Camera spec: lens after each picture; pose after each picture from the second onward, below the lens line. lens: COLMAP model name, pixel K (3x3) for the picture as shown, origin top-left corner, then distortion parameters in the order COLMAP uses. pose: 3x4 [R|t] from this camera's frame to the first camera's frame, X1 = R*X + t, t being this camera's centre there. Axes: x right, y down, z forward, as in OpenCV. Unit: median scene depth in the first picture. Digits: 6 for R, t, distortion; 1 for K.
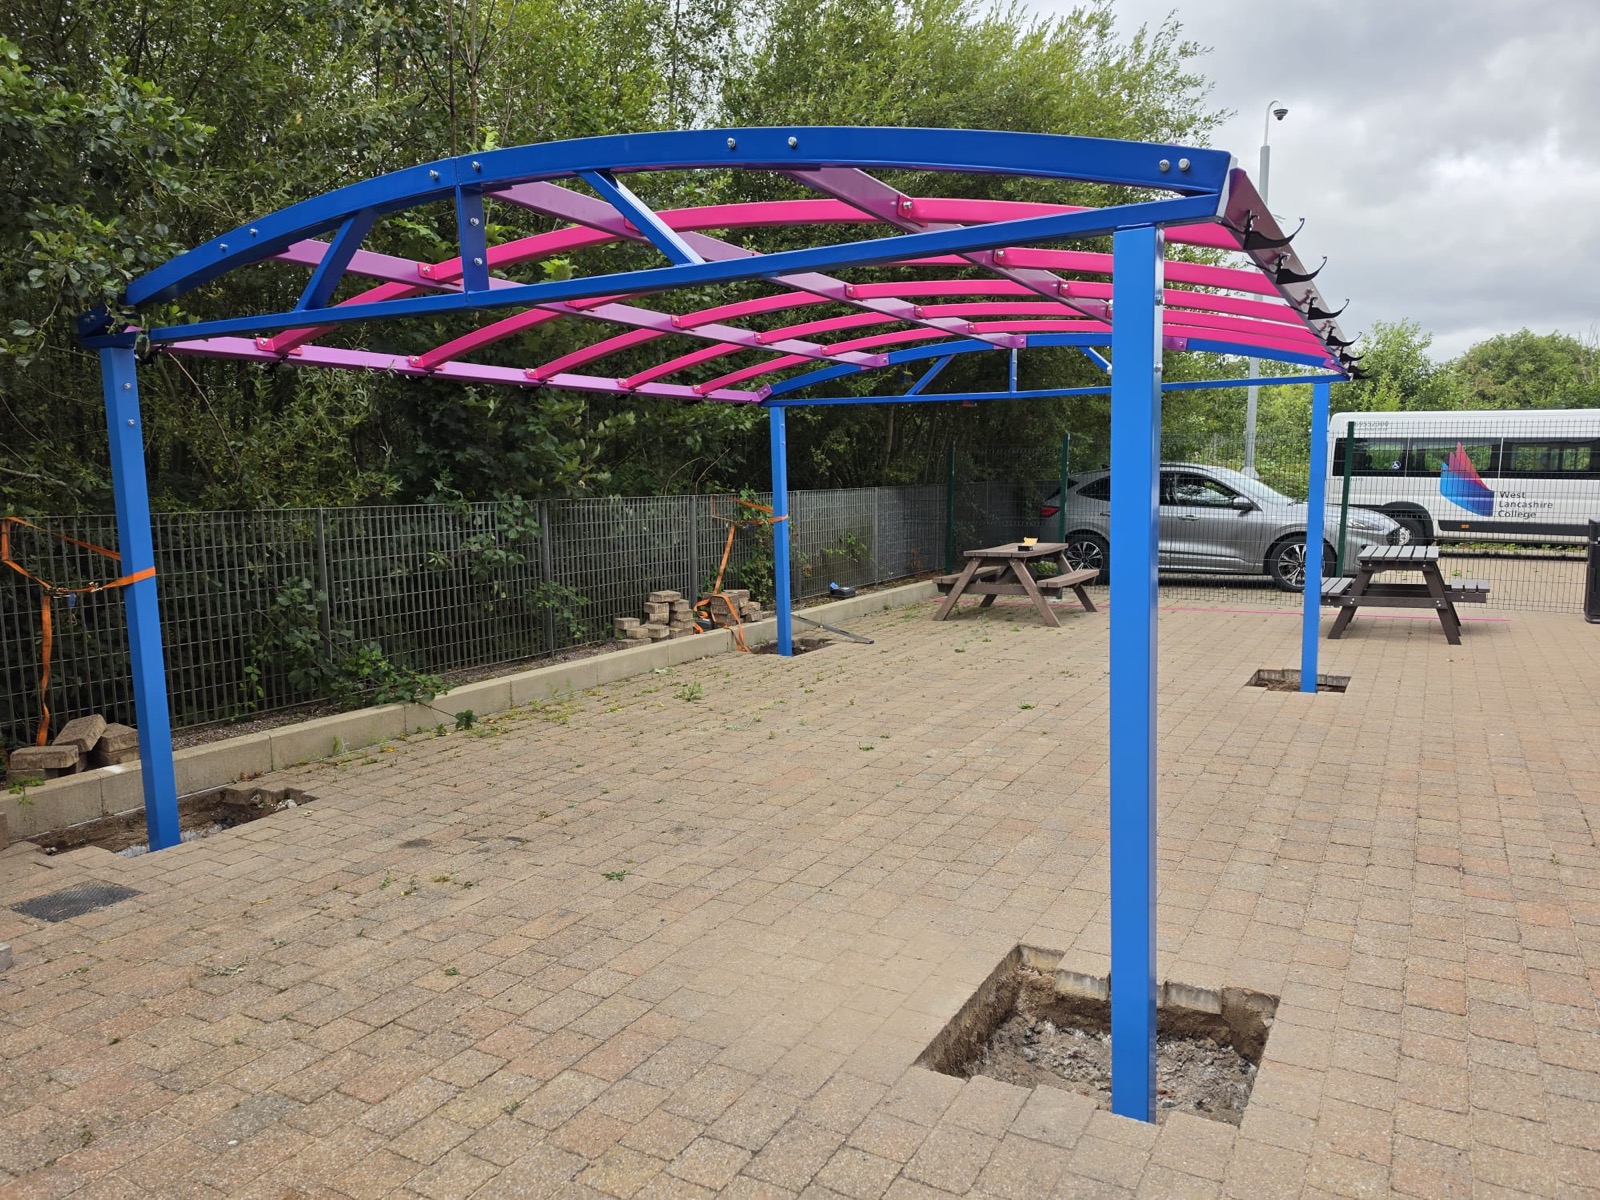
lens RADIAL K [[1112.0, 0, 800.0], [0, 1112.0, 600.0], [0, 0, 1]] dist [0.064646, -0.081288]
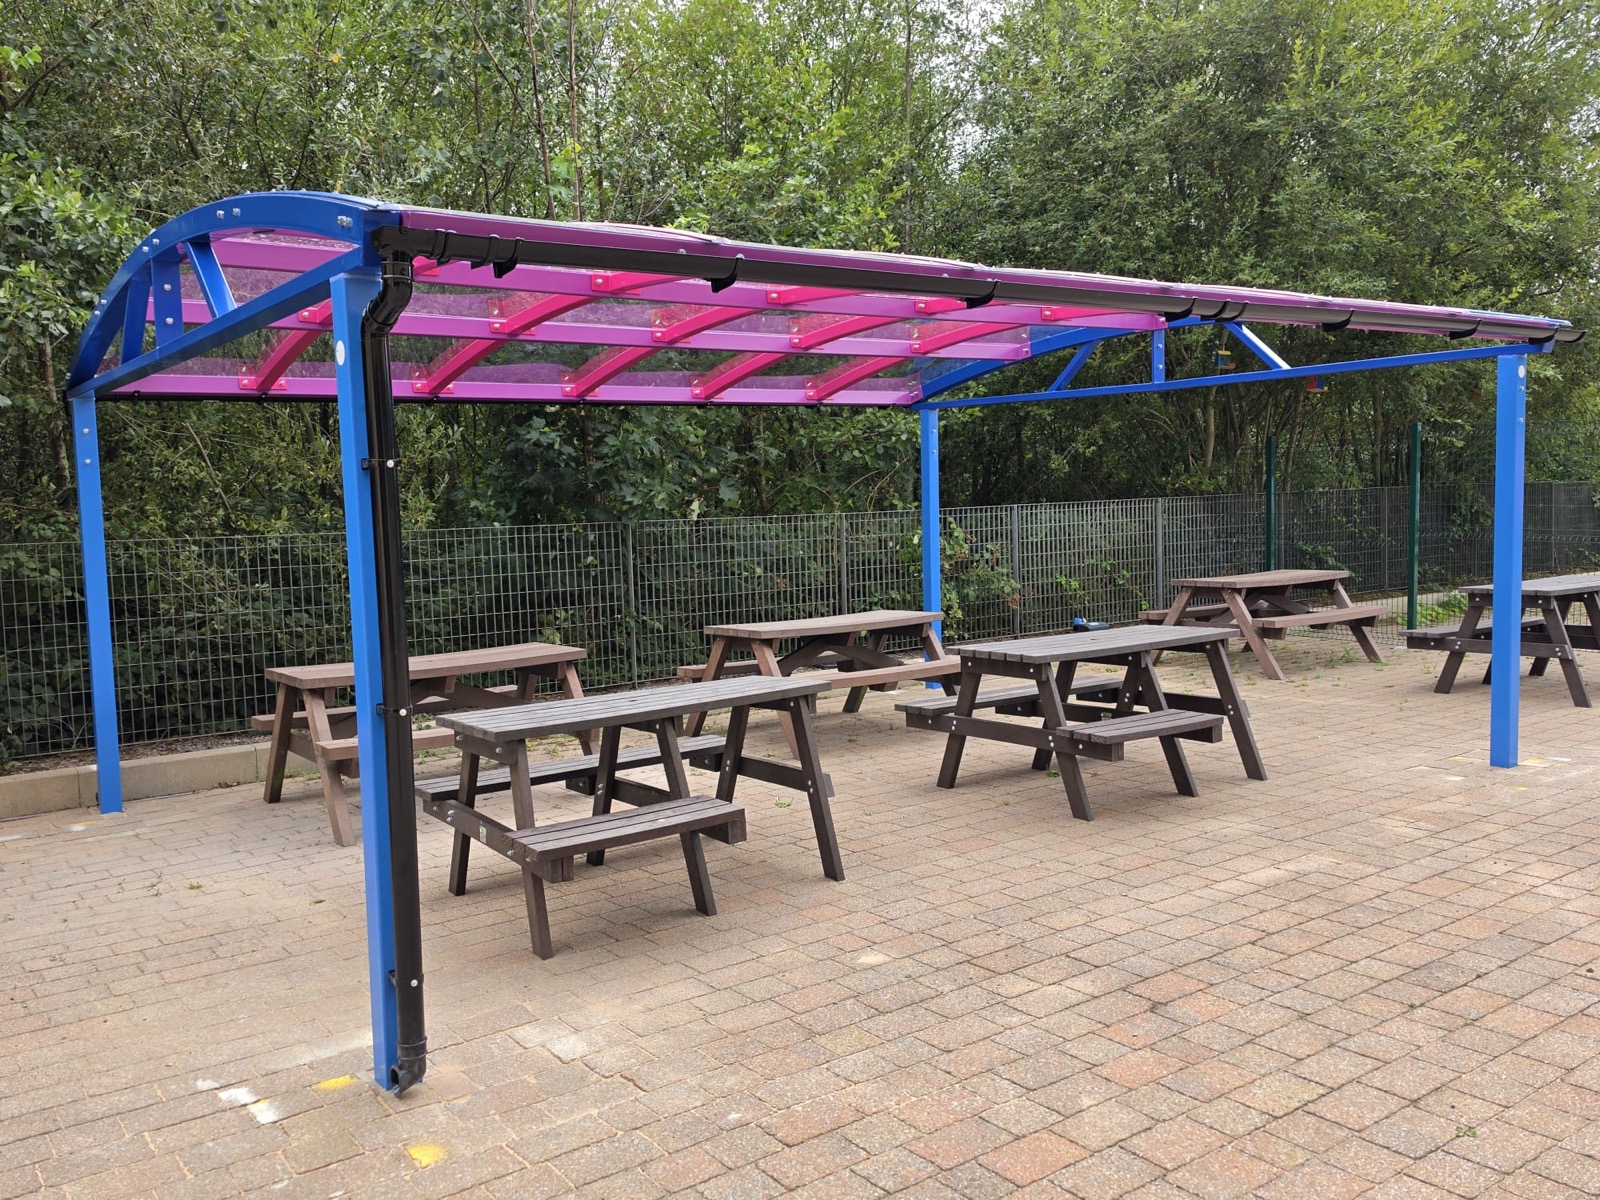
lens RADIAL K [[1333.7, 0, 800.0], [0, 1333.7, 600.0], [0, 0, 1]] dist [0.056684, -0.002900]
pose [[0.915495, 0.018644, -0.401897, 0.540497], [-0.026723, 0.999538, -0.014506, -0.015330], [0.401441, 0.024021, 0.915570, 0.031236]]
